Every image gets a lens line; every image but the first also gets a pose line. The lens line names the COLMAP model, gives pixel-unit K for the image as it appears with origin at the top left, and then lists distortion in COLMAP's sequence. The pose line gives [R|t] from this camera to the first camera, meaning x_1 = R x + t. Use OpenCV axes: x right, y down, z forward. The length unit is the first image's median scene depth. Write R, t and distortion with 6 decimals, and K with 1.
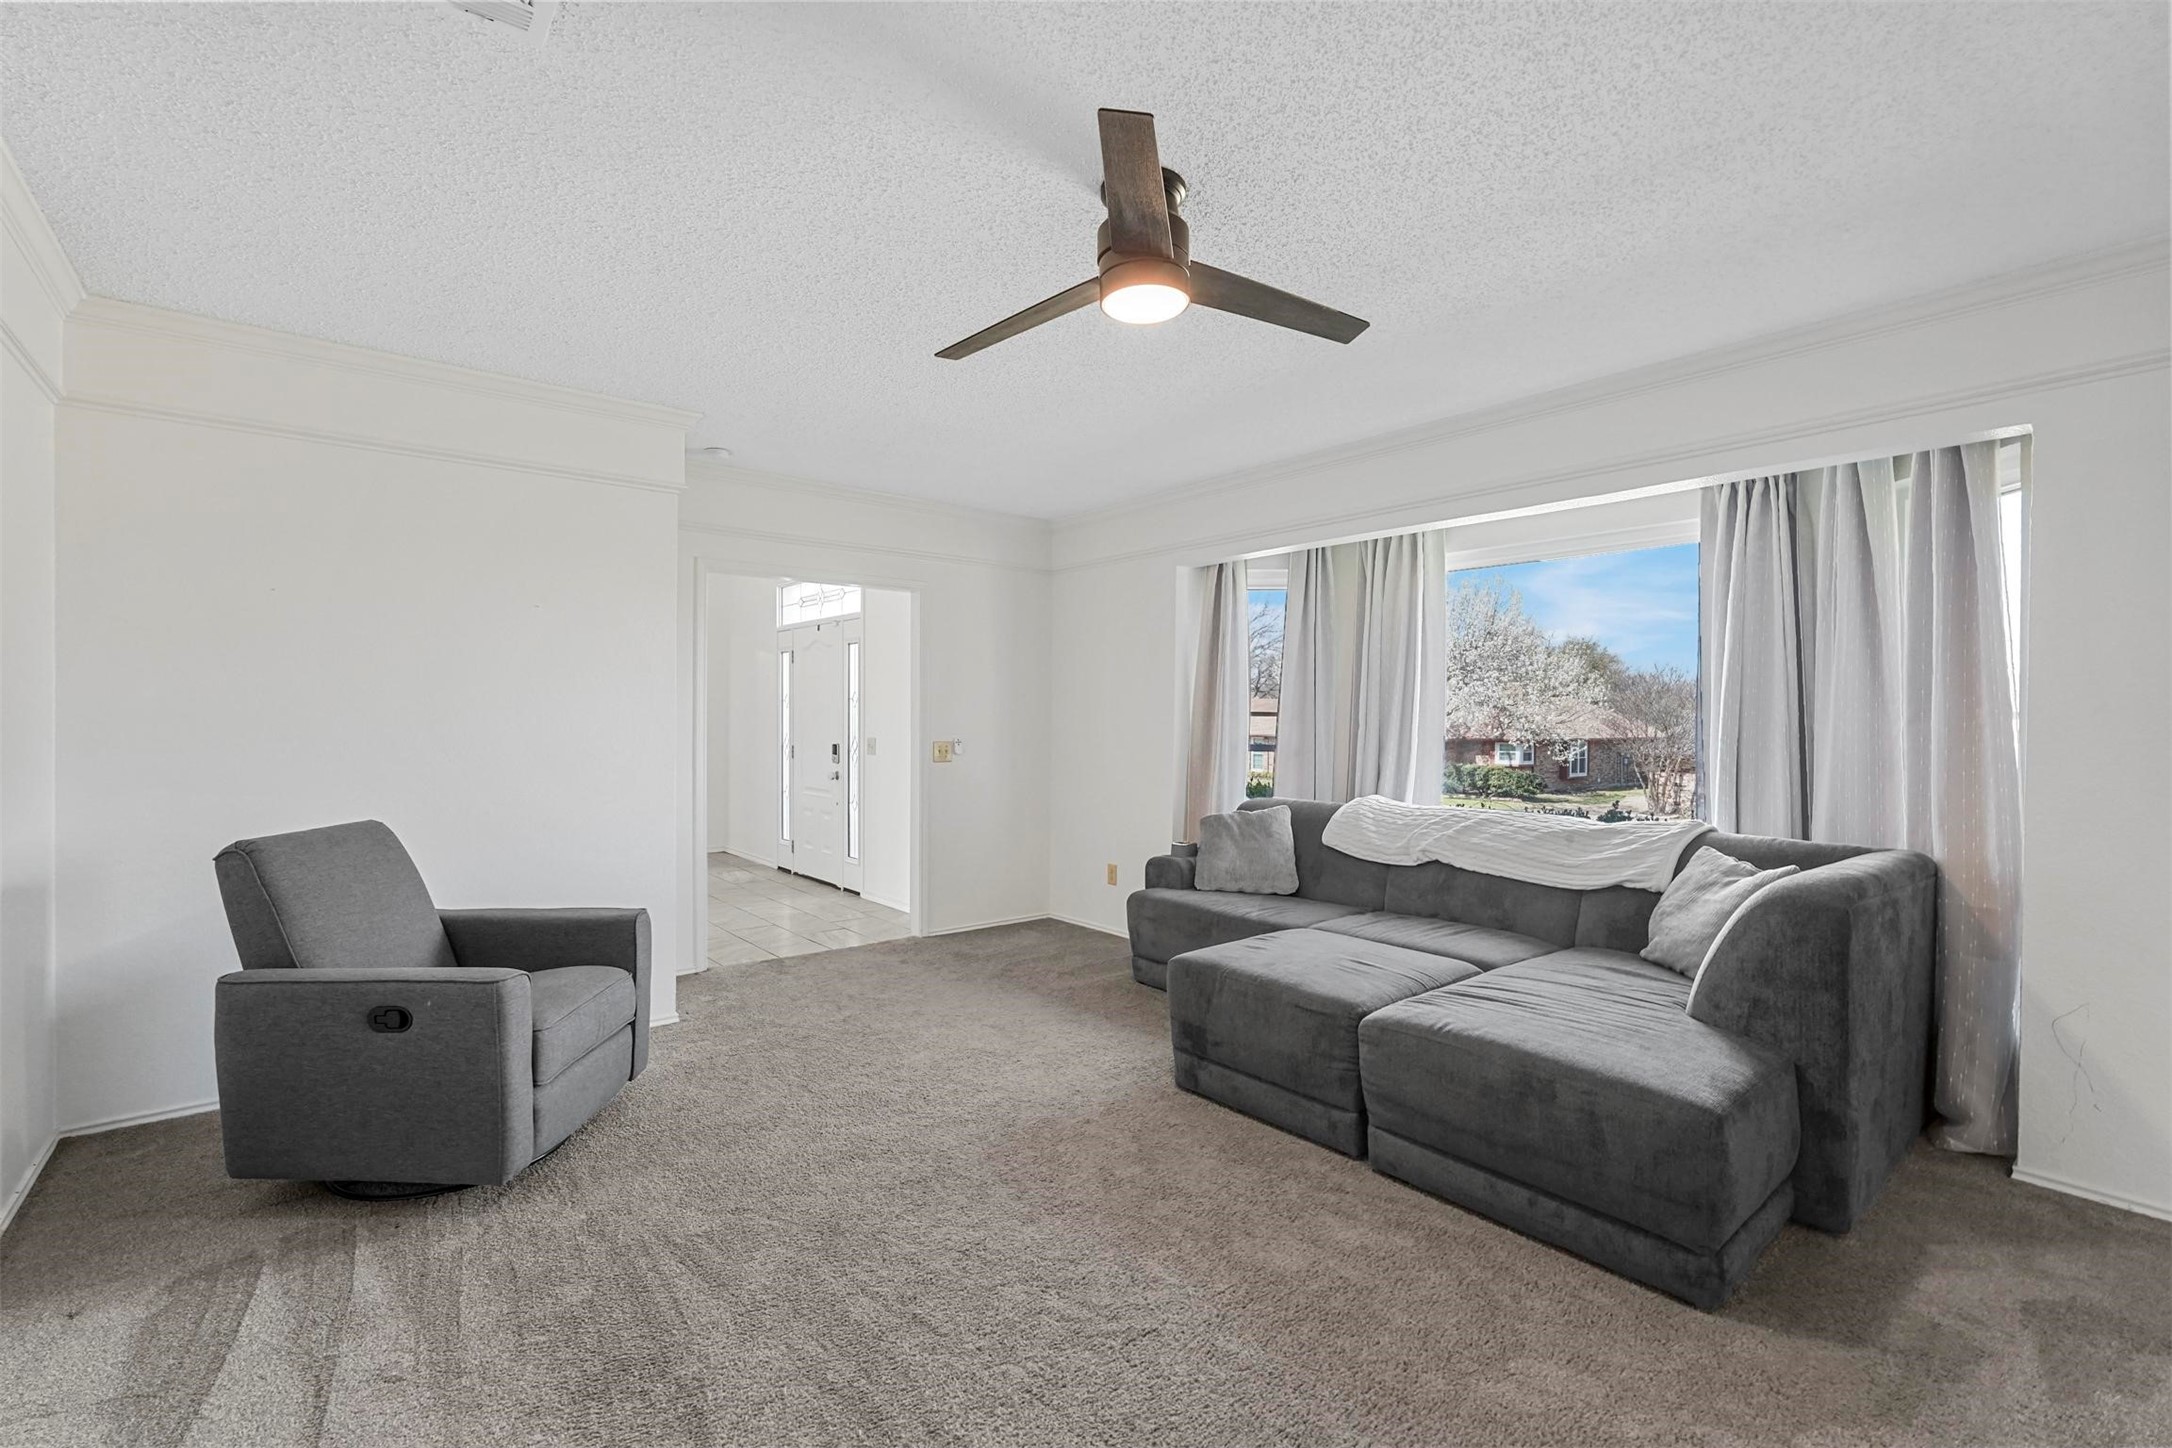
lens RADIAL K [[959.5, 0, 1082.6], [0, 959.5, 733.2], [0, 0, 1]] dist [-0.014098, 0.010143]
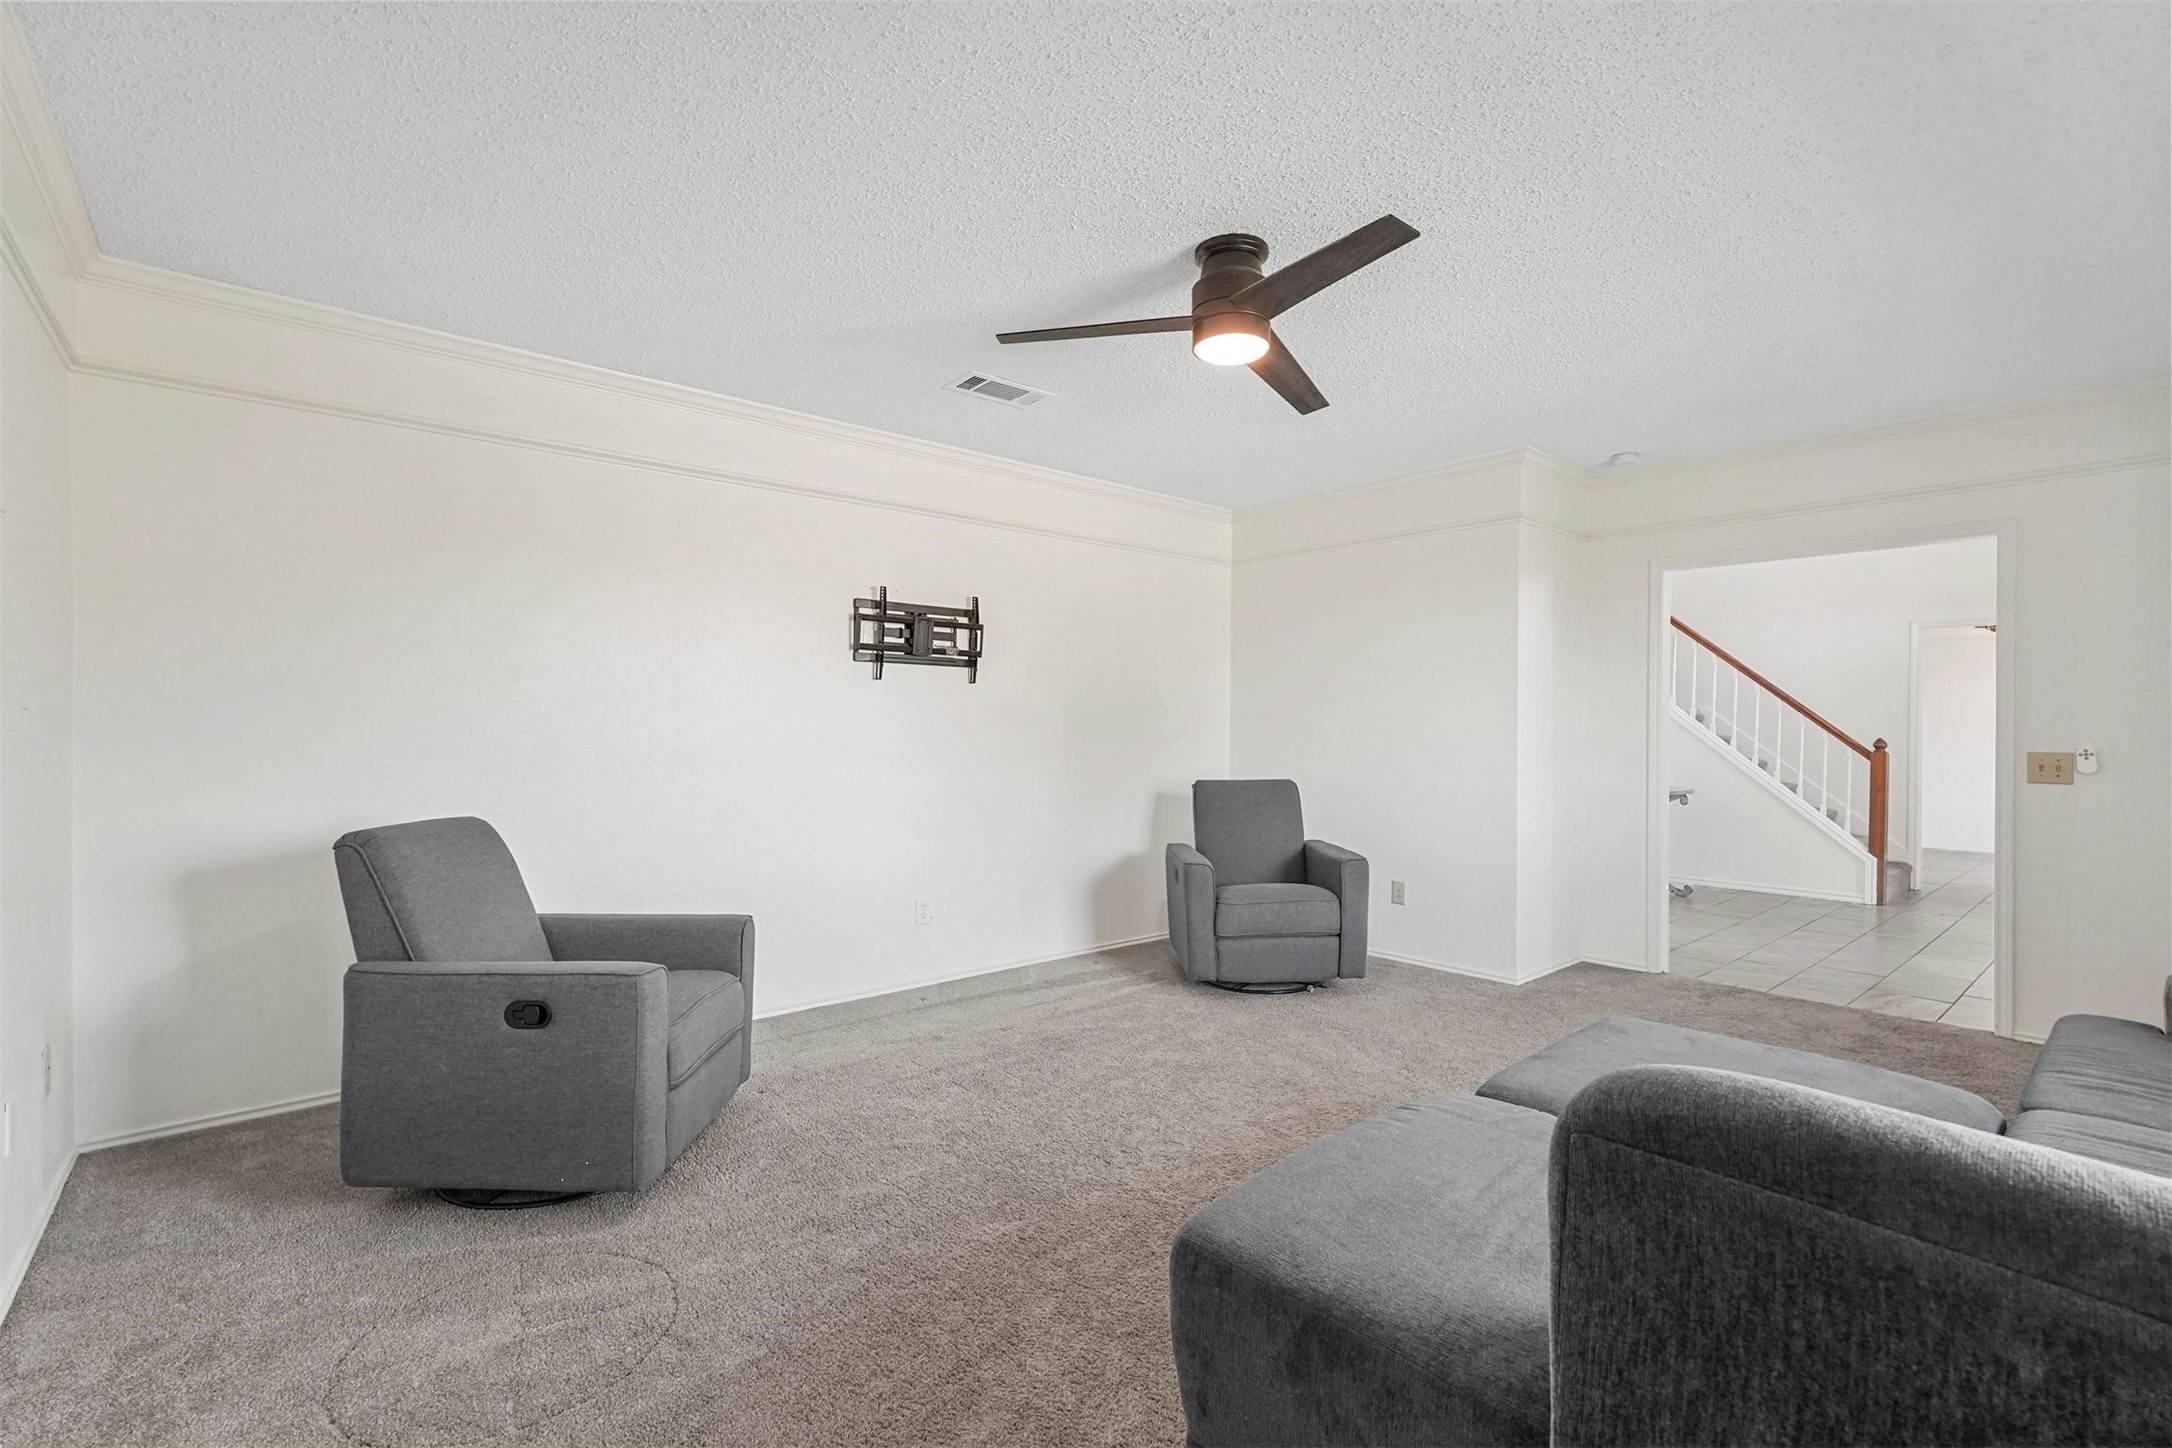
lens RADIAL K [[959.5, 0, 1082.6], [0, 959.5, 733.2], [0, 0, 1]] dist [-0.014098, 0.010143]
pose [[0.039681, 0.012524, -0.999134, 1.117731], [-0.022494, 0.999679, 0.011638, 0.006504], [0.998959, 0.022013, 0.039950, 0.715455]]
